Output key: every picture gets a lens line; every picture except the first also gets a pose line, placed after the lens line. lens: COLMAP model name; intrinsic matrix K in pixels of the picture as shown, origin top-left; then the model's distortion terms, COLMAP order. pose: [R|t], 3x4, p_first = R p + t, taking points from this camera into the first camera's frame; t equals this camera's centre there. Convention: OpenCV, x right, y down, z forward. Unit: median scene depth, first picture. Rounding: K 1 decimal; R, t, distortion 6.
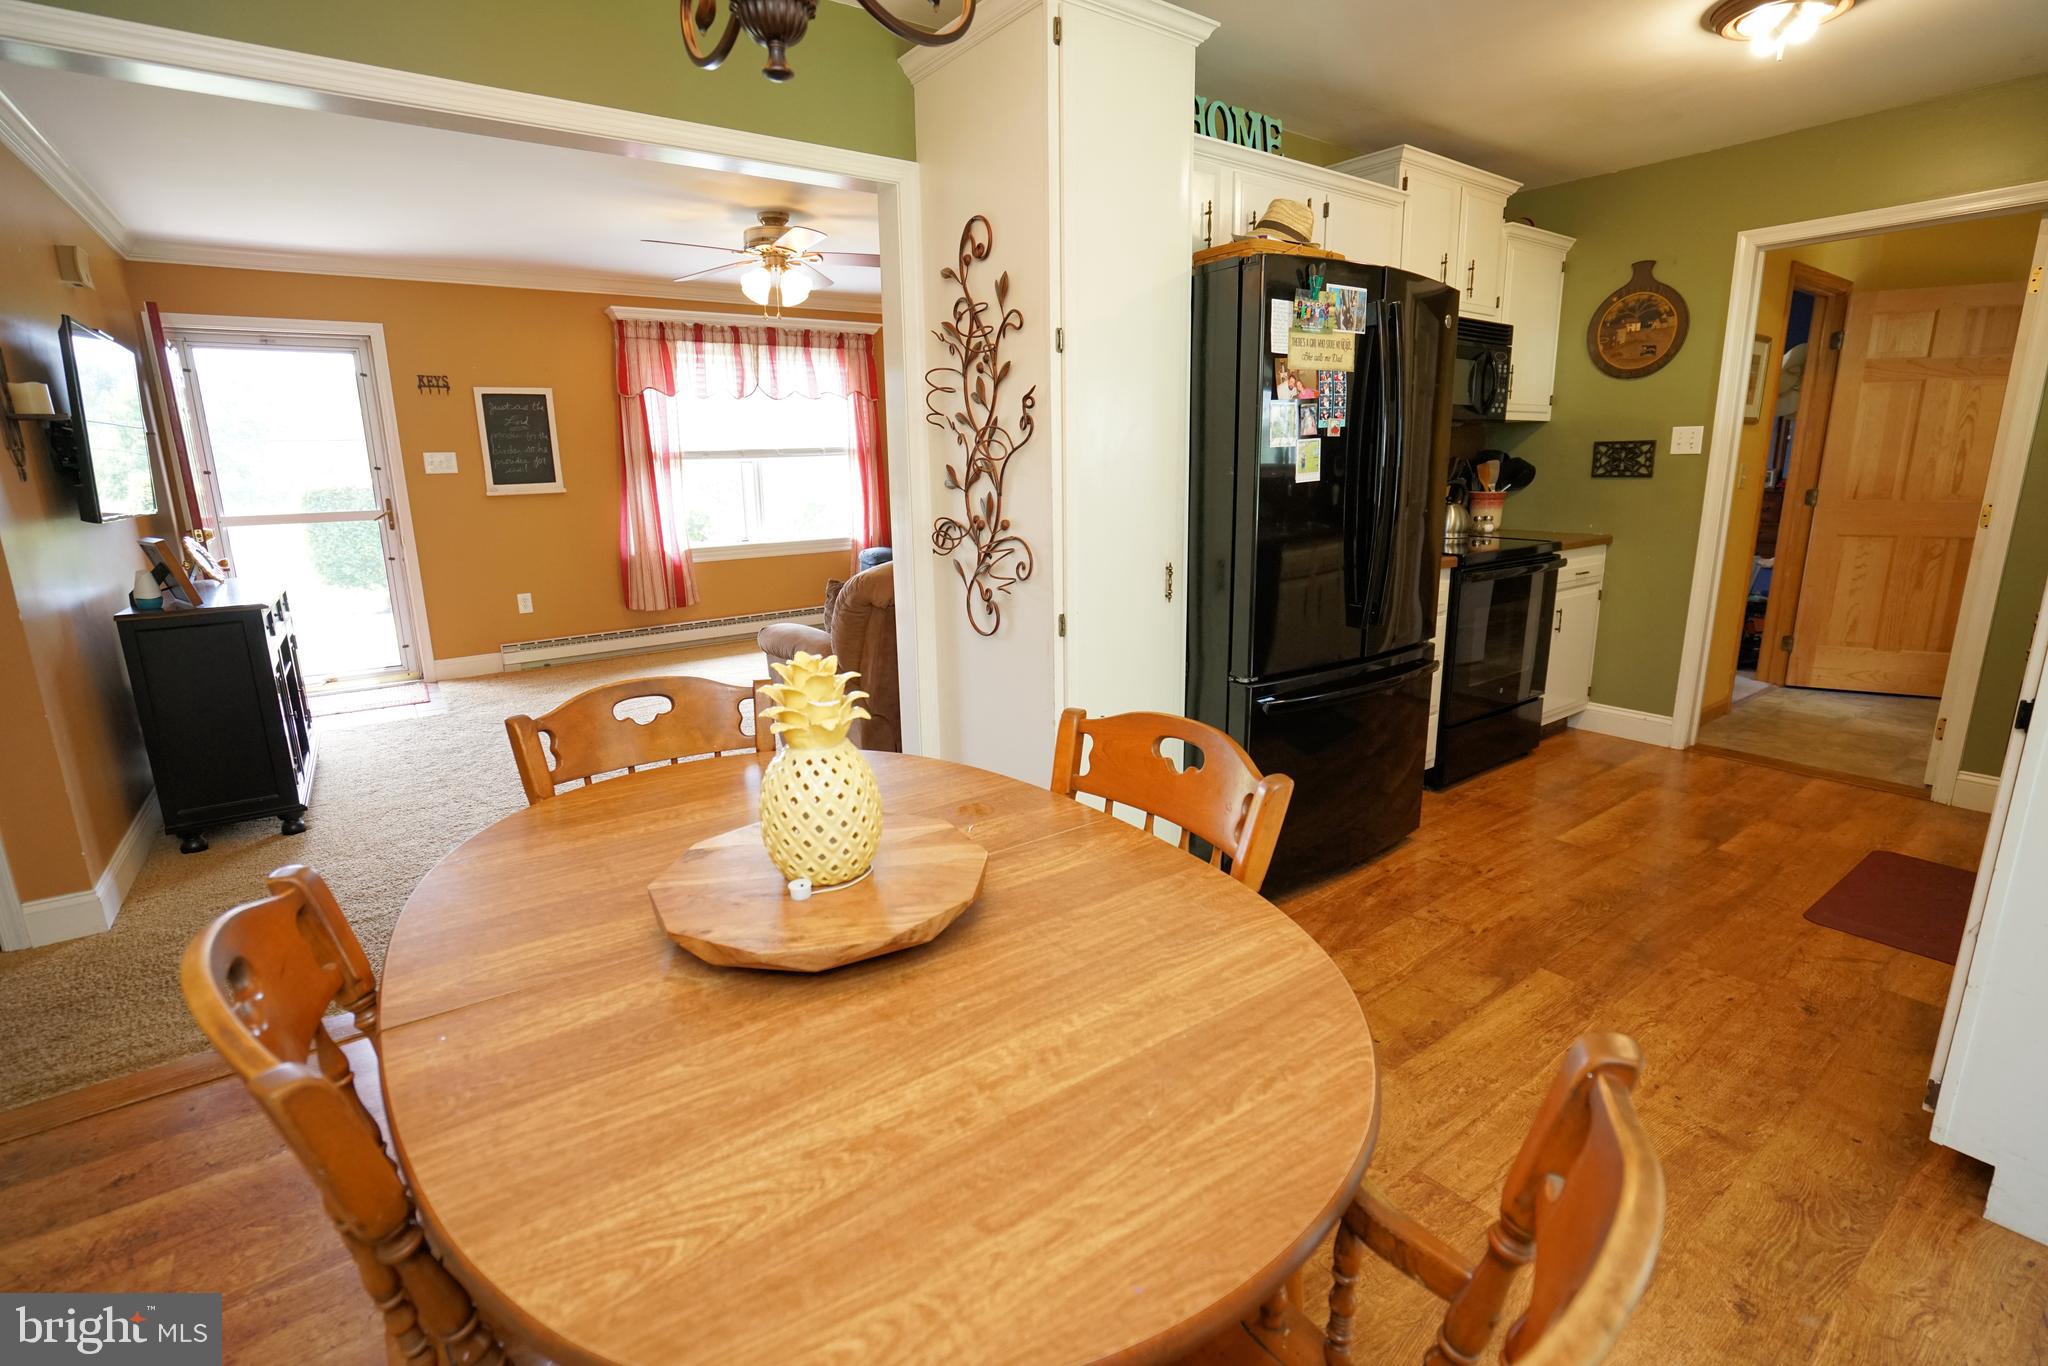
lens RADIAL K [[942.4, 0, 1026.6], [0, 942.4, 675.2], [0, 0, 1]] dist [-0.057576, 0.023775]
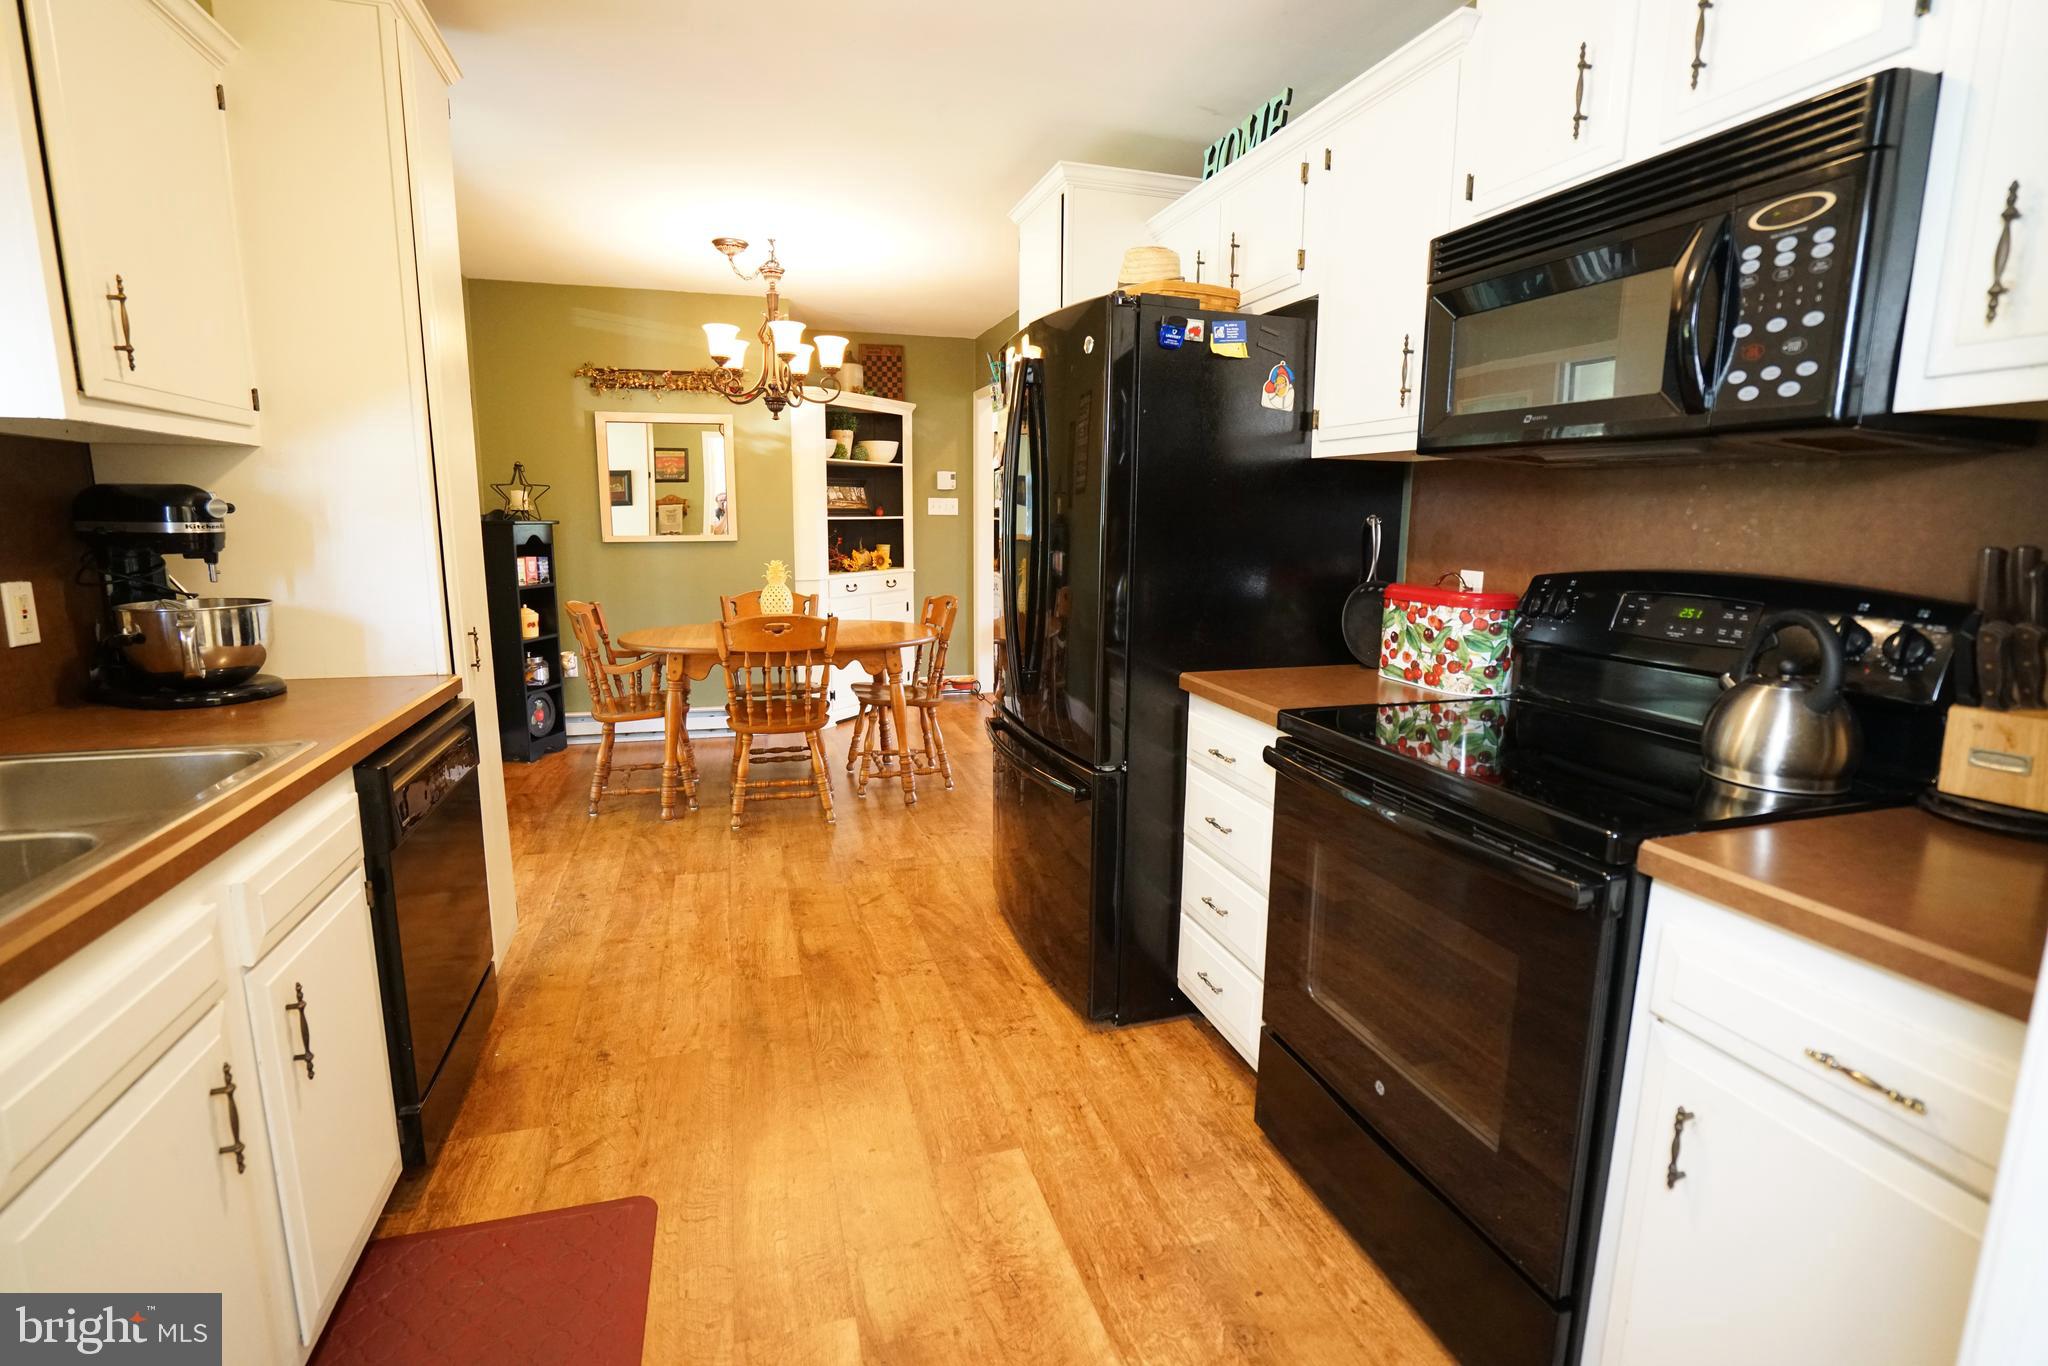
lens RADIAL K [[942.4, 0, 1026.6], [0, 942.4, 675.2], [0, 0, 1]] dist [-0.057576, 0.023775]
pose [[-0.319374, 0.184477, -0.929499, 0.887413], [-0.213275, 0.941711, 0.260181, -0.225738], [0.923317, 0.281334, -0.261414, 0.885662]]
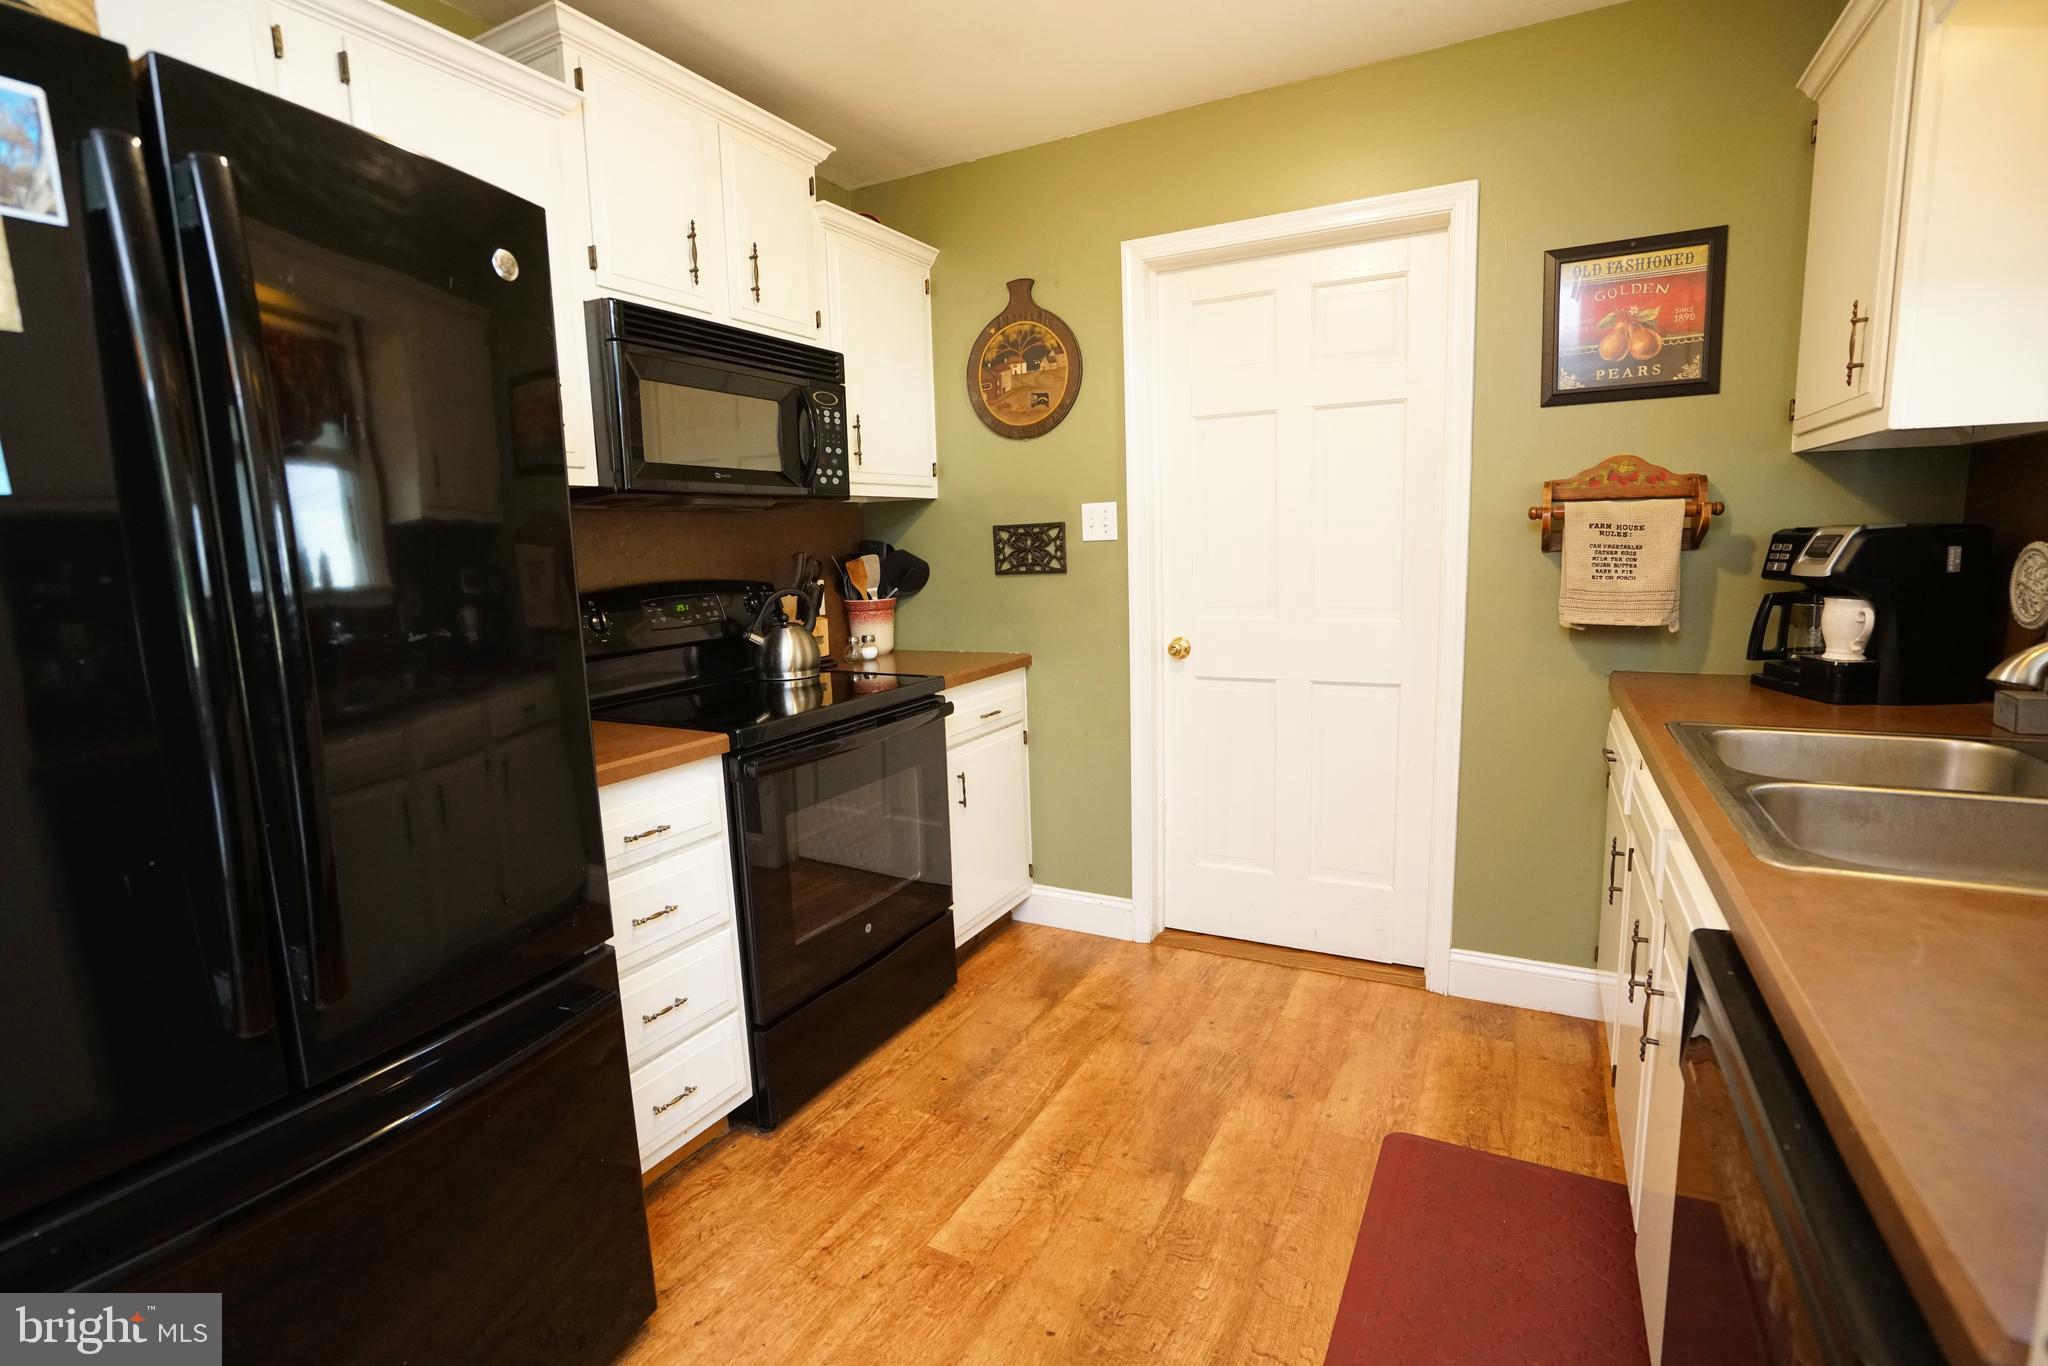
lens RADIAL K [[942.4, 0, 1026.6], [0, 942.4, 675.2], [0, 0, 1]] dist [-0.057576, 0.023775]
pose [[0.900596, -0.072219, 0.428615, 0.340778], [0.112464, 0.991237, -0.069290, -0.091048], [-0.419855, 0.110606, 0.900826, 0.369905]]
